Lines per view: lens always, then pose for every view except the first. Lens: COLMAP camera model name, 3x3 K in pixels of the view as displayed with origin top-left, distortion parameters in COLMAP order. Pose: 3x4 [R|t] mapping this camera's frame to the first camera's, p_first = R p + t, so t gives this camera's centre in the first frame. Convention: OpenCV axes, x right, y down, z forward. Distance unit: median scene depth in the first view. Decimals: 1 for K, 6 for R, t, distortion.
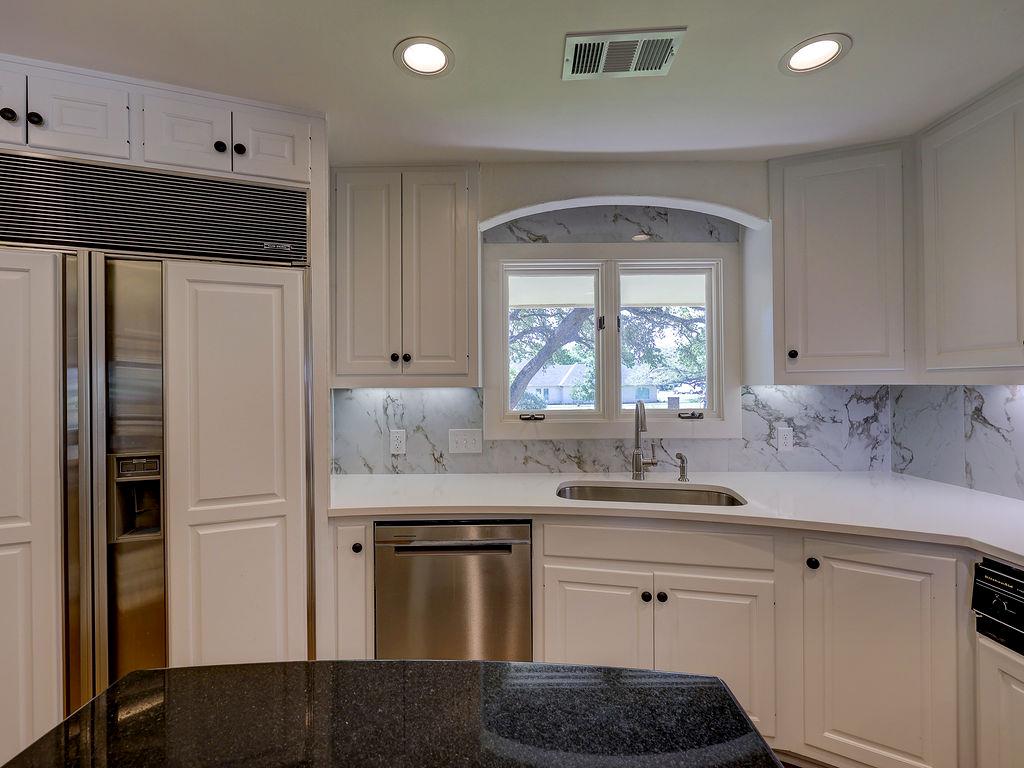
lens RADIAL K [[461.6, 0, 513.2], [0, 461.6, 381.8], [0, 0, 1]] dist [0.002541, 0.000151]
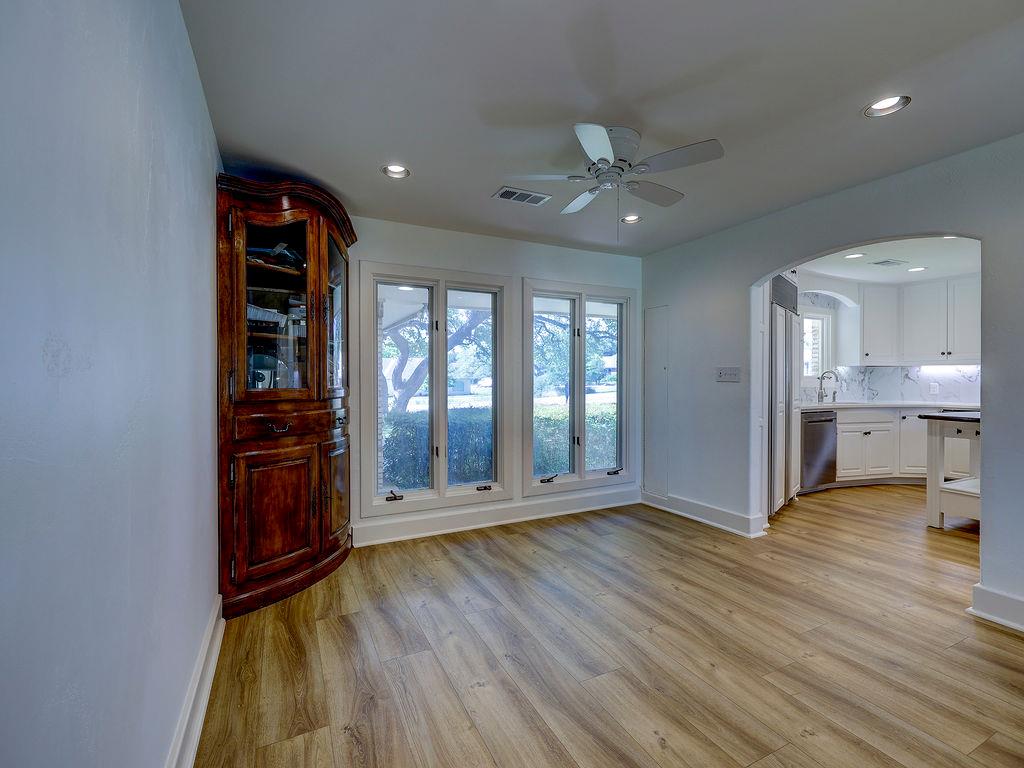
lens RADIAL K [[461.6, 0, 506.8], [0, 461.6, 379.7], [0, 0, 1]] dist [0.002541, 0.000151]
pose [[0.898024, 0.008554, 0.439863, -2.484635], [-0.011143, 0.999932, 0.003305, 0.103657], [-0.439805, -0.007869, 0.898059, -0.535948]]
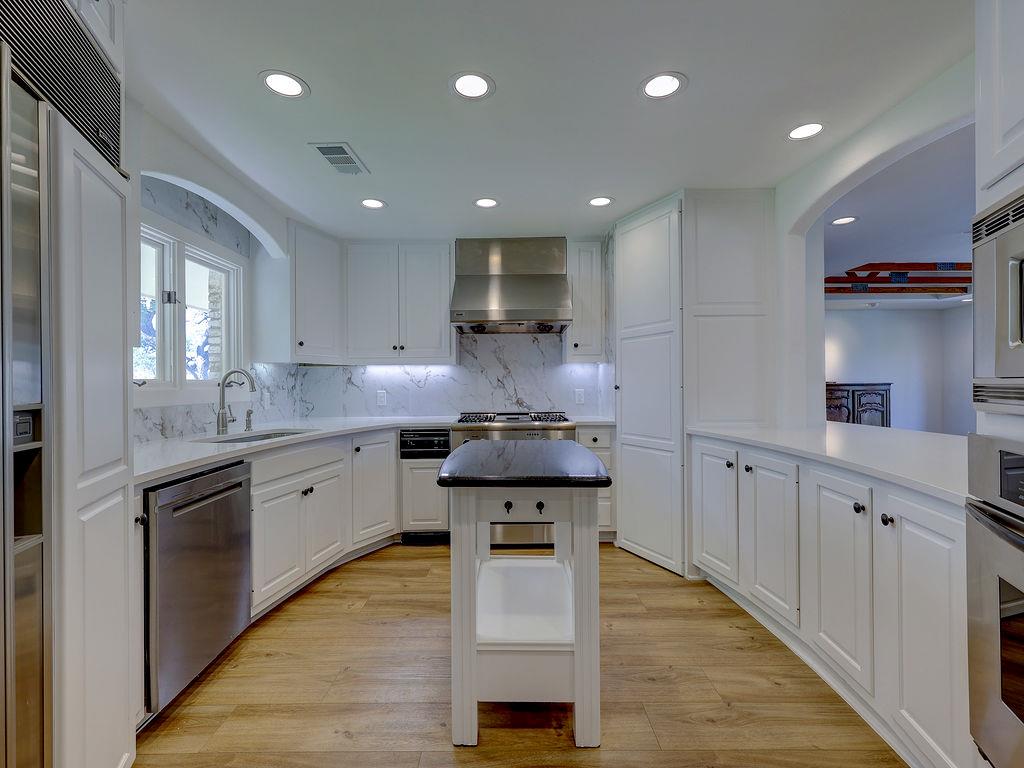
lens RADIAL K [[461.6, 0, 508.1], [0, 461.6, 381.7], [0, 0, 1]] dist [0.002541, 0.000151]
pose [[0.003709, 0.010210, 0.999941, -0.986432], [0.001791, 0.999946, -0.010217, 0.089406], [-0.999992, 0.001829, 0.003690, 0.250976]]
